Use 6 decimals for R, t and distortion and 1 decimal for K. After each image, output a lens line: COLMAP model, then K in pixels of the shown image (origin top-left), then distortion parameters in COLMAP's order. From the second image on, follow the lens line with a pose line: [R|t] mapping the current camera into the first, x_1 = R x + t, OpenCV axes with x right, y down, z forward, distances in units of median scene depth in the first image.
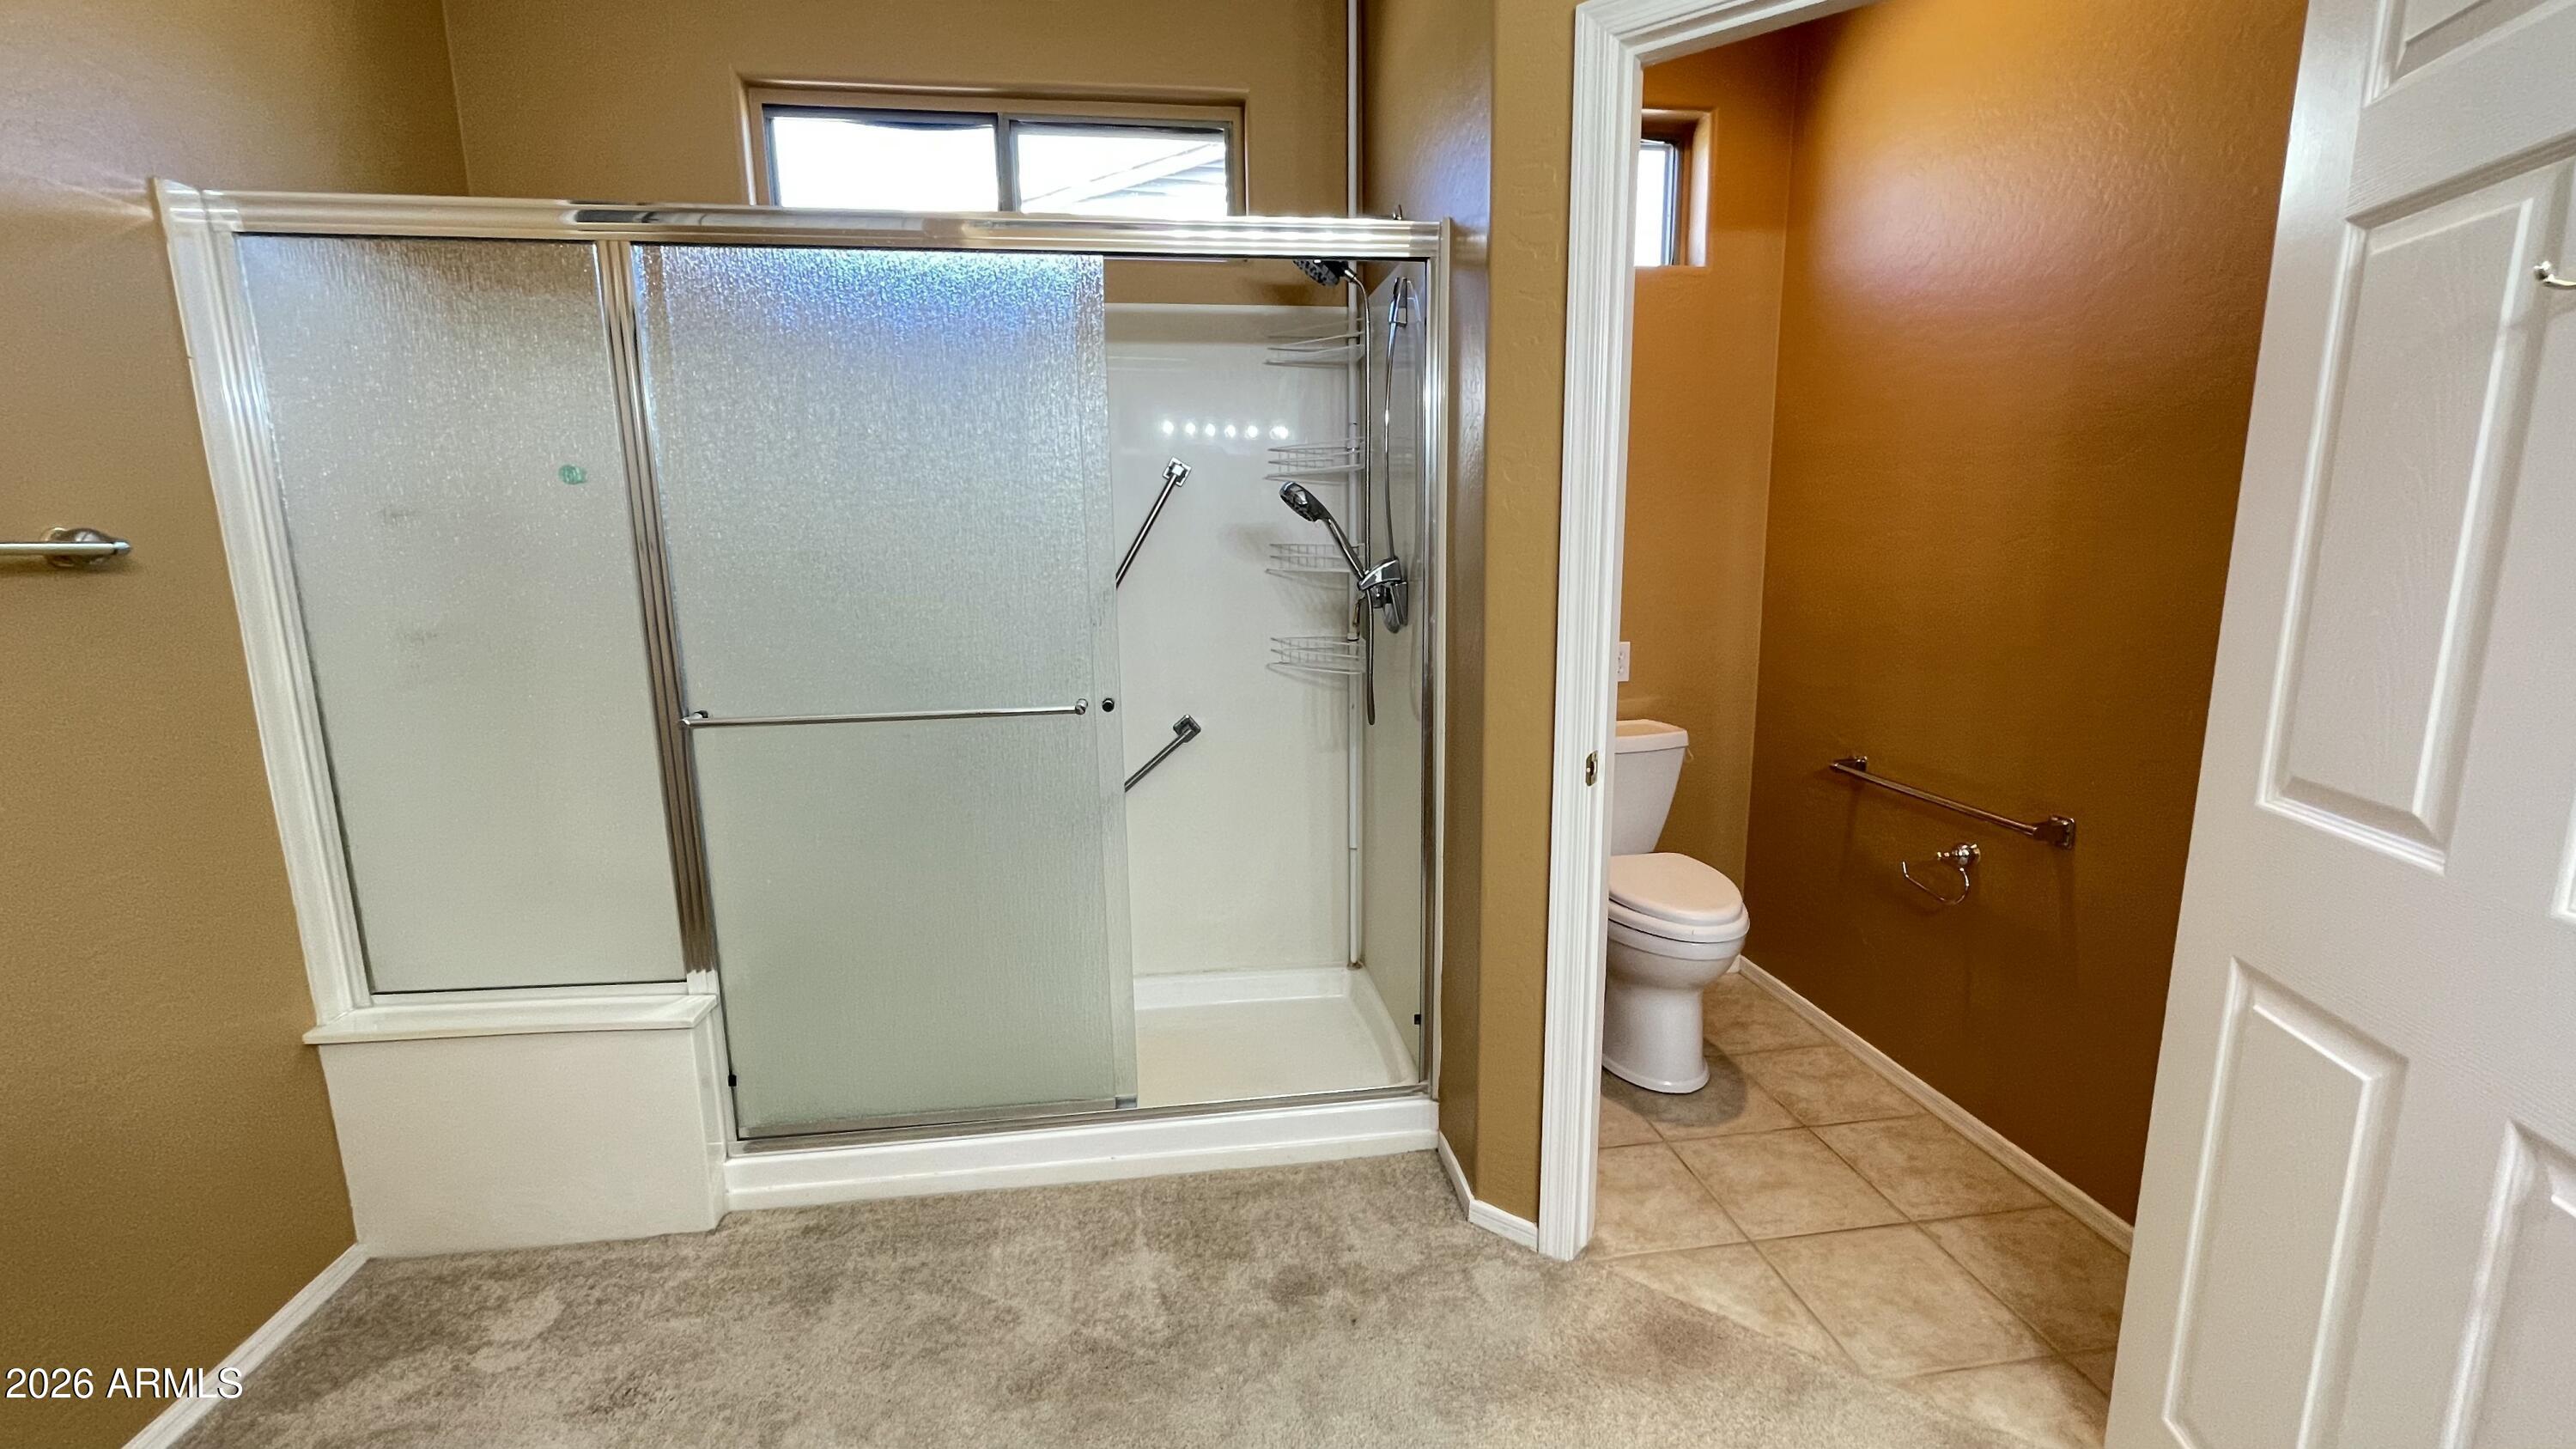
lens RADIAL K [[1042.5, 0, 1285.7], [0, 1042.5, 728.1], [0, 0, 1]] dist [-0.000730, -0.000025]
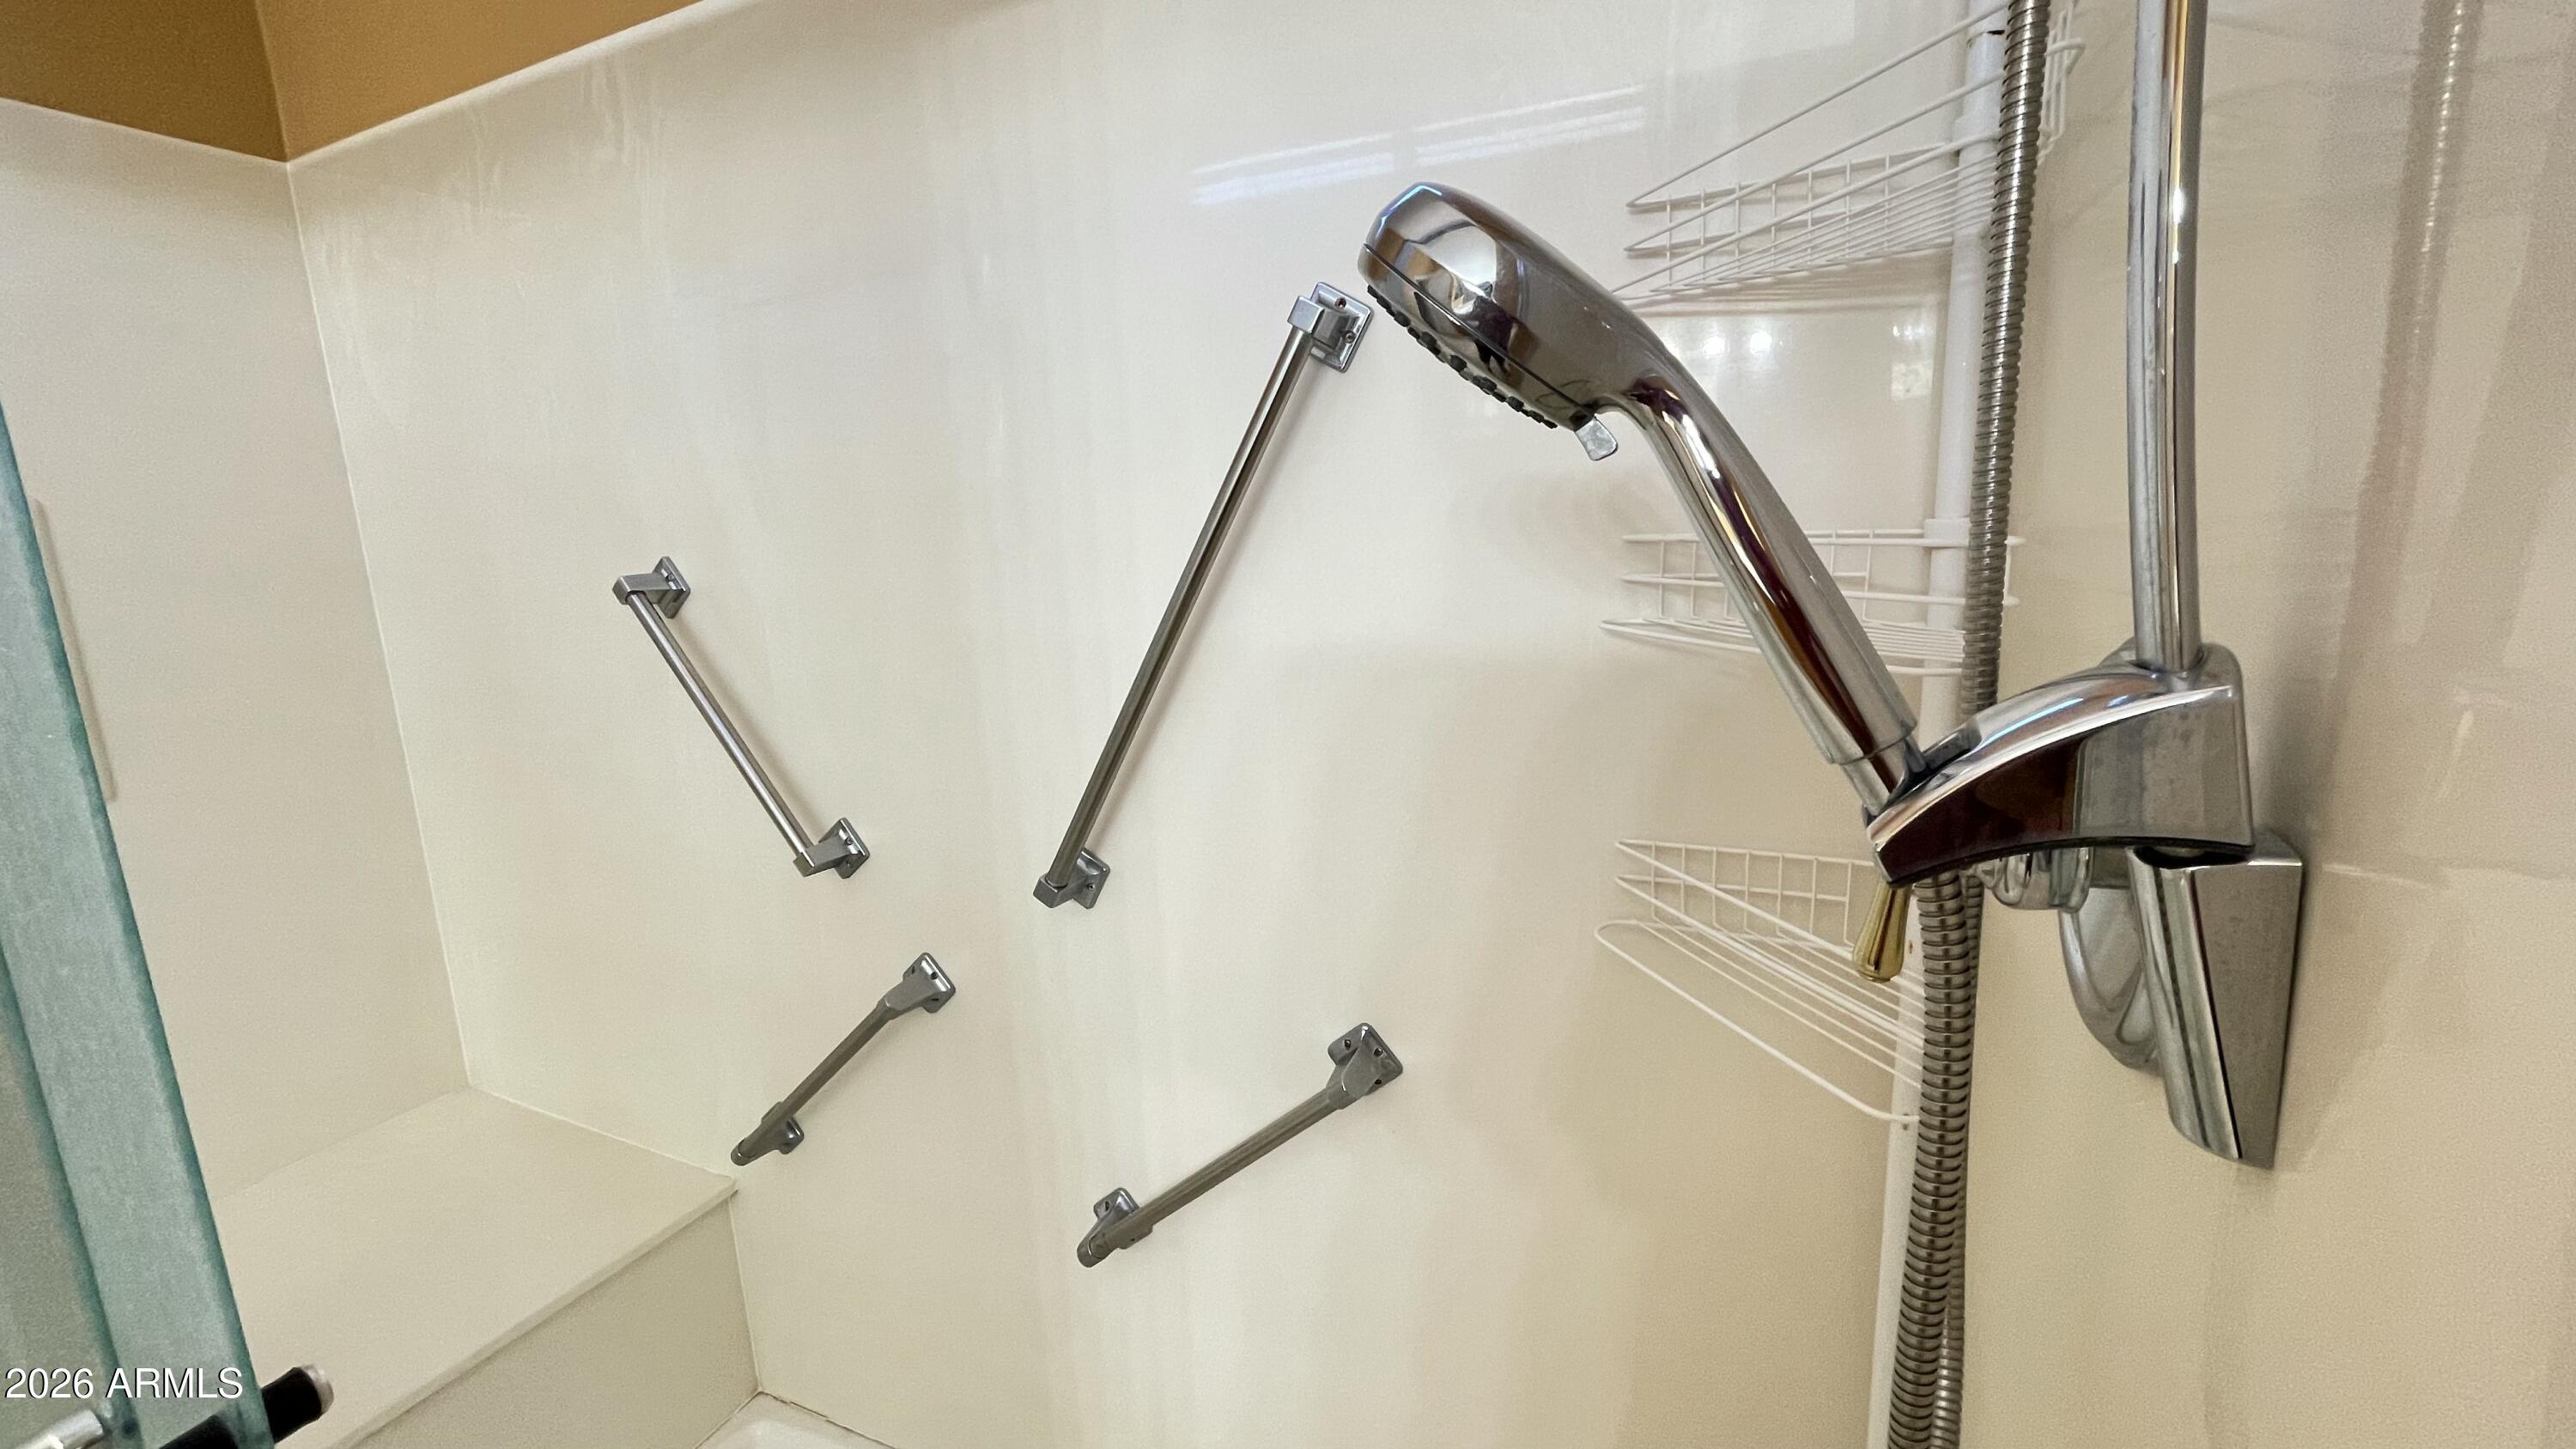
lens RADIAL K [[1042.5, 0, 1285.7], [0, 1042.5, 728.1], [0, 0, 1]] dist [-0.000730, -0.000025]
pose [[0.850427, 0.072878, -0.521021, 0.076931], [-0.061793, 0.997341, 0.038643, -0.158616], [0.522452, -0.000667, 0.852668, 0.856777]]
